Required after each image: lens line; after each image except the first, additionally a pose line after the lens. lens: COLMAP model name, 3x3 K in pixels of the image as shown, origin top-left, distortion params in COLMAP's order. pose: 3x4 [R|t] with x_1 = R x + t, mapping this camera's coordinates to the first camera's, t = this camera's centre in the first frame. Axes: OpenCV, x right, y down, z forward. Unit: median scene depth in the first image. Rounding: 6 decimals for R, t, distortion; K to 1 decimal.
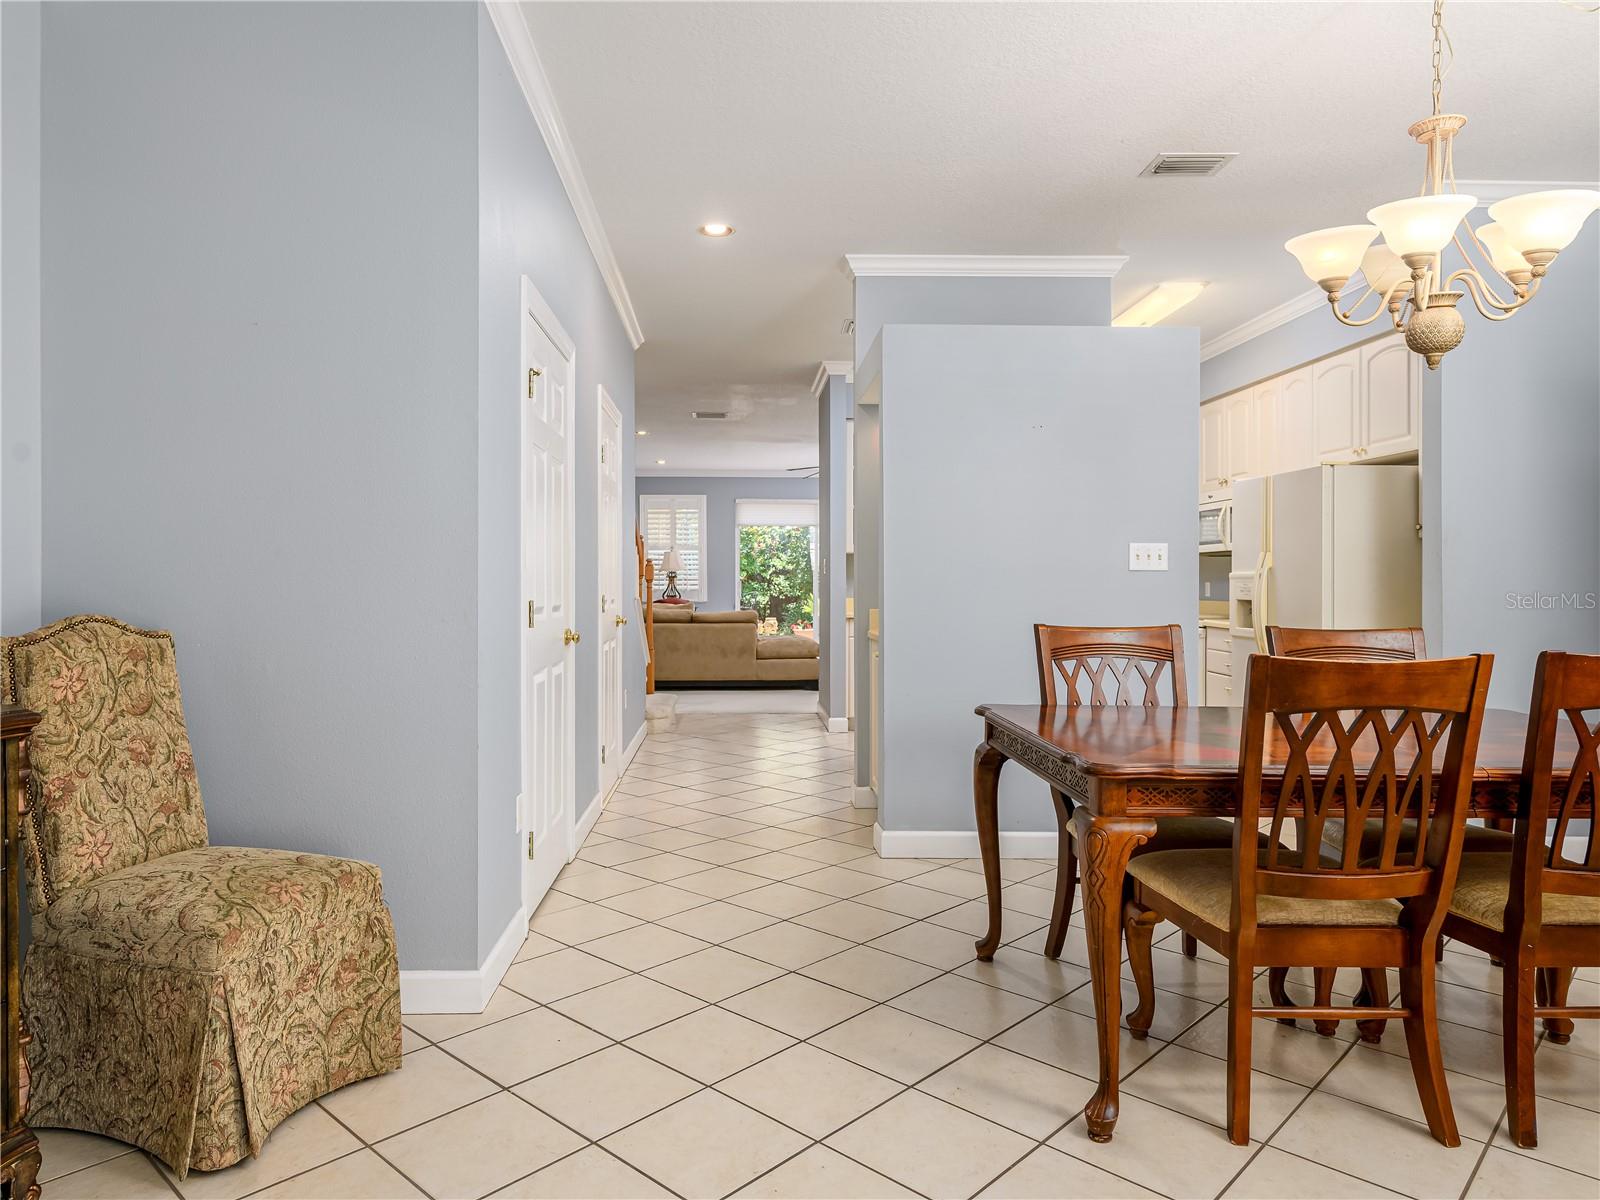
lens RADIAL K [[1070.3, 0, 800.0], [0, 1070.3, 600.0], [0, 0, 1]] dist [-0.002343, -0.001130]
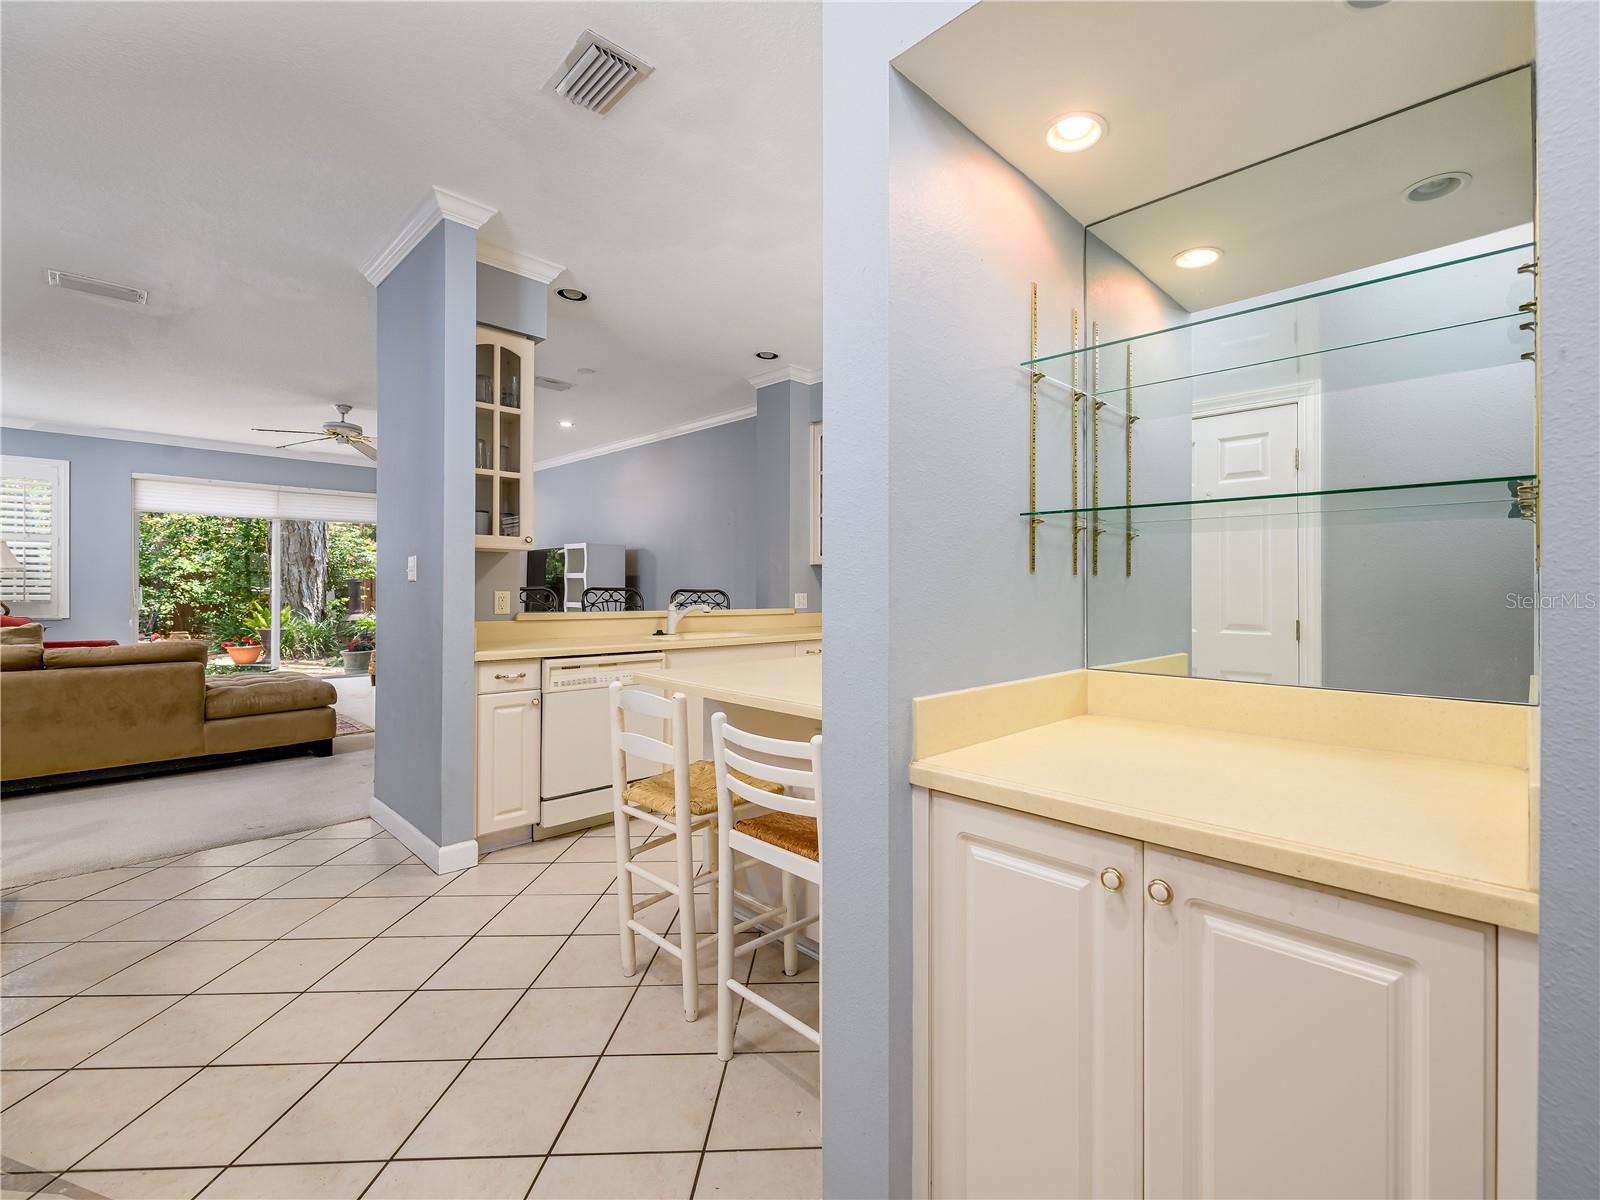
lens RADIAL K [[717.9, 0, 897.5], [0, 717.9, 591.6], [0, 0, 1]] dist [0.000439, -0.000020]
pose [[0.711220, 0.001227, 0.702969, -0.033144], [0.006544, 0.999944, -0.008367, -0.007777], [-0.702940, 0.010551, 0.711171, 0.302316]]
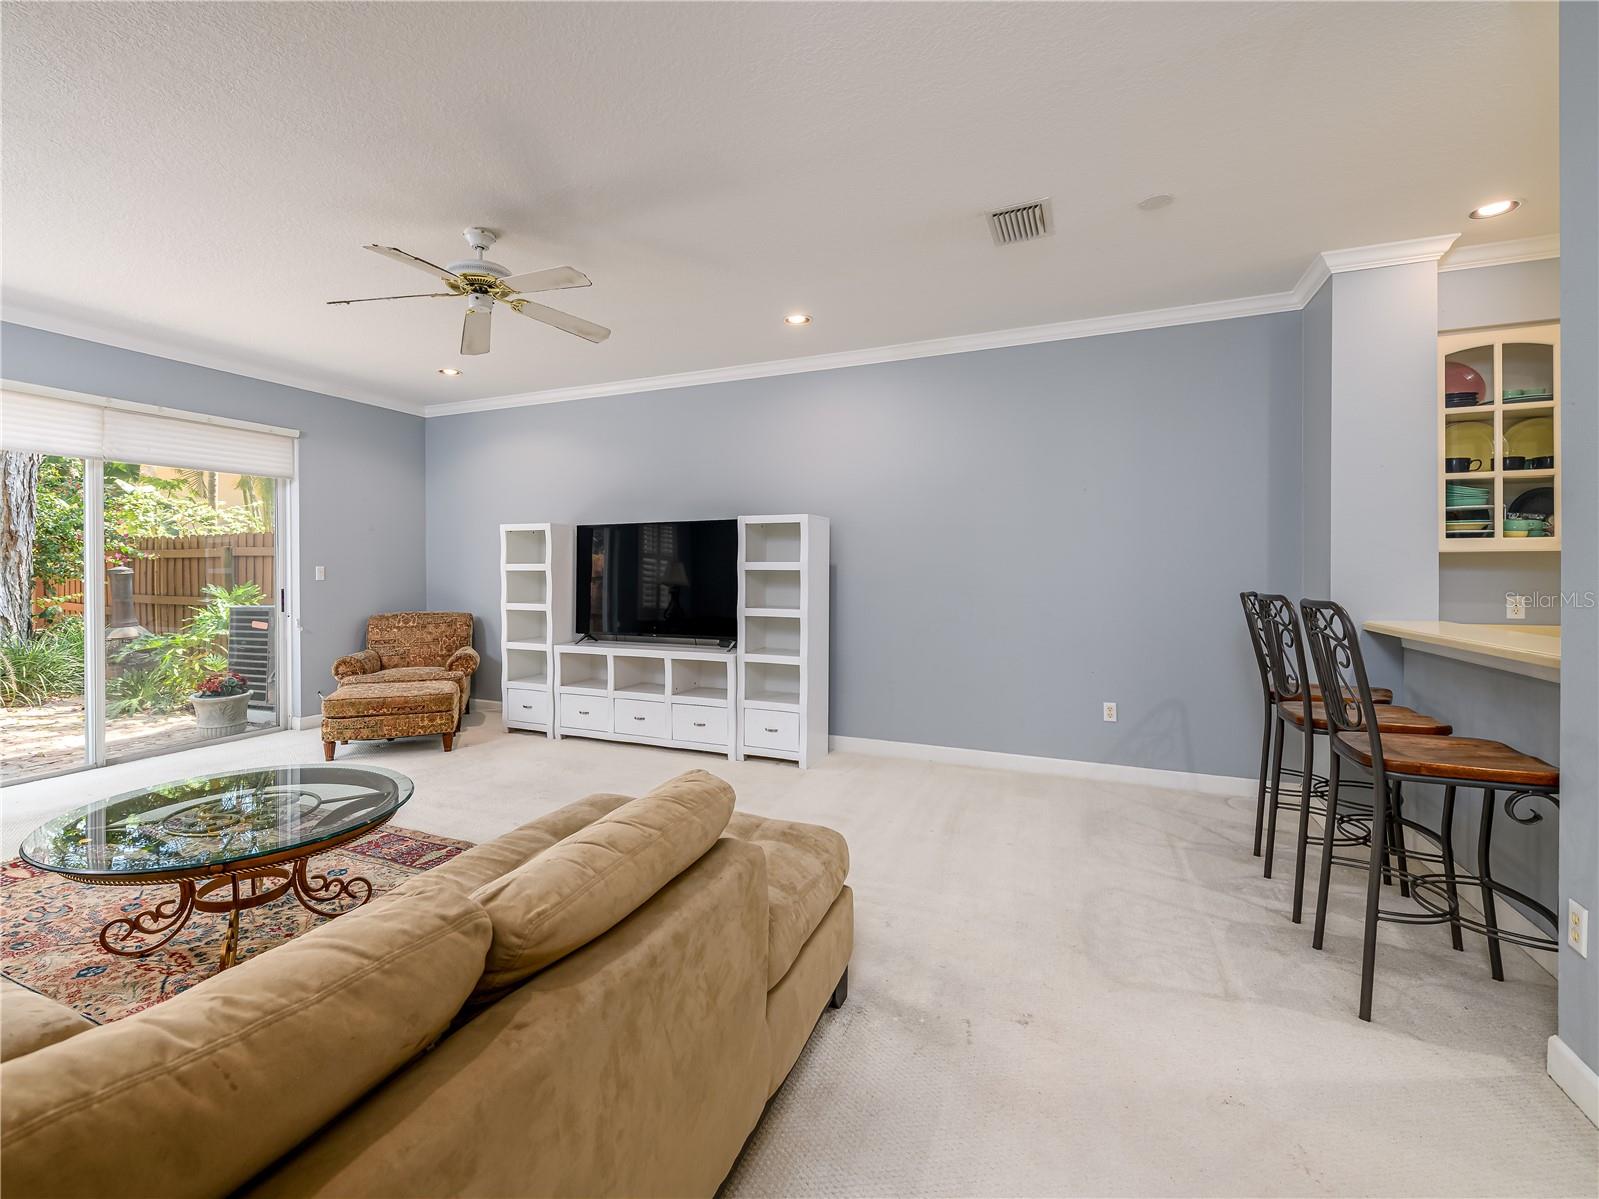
lens RADIAL K [[715.8, 0, 800.6], [0, 715.8, 566.1], [0, 0, 1]] dist [-0.000548, -0.000279]
pose [[0.466971, 0.002570, 0.884269, -0.104939], [0.016361, 0.999799, -0.011546, -0.019976], [-0.884121, 0.019859, 0.466835, 0.635742]]
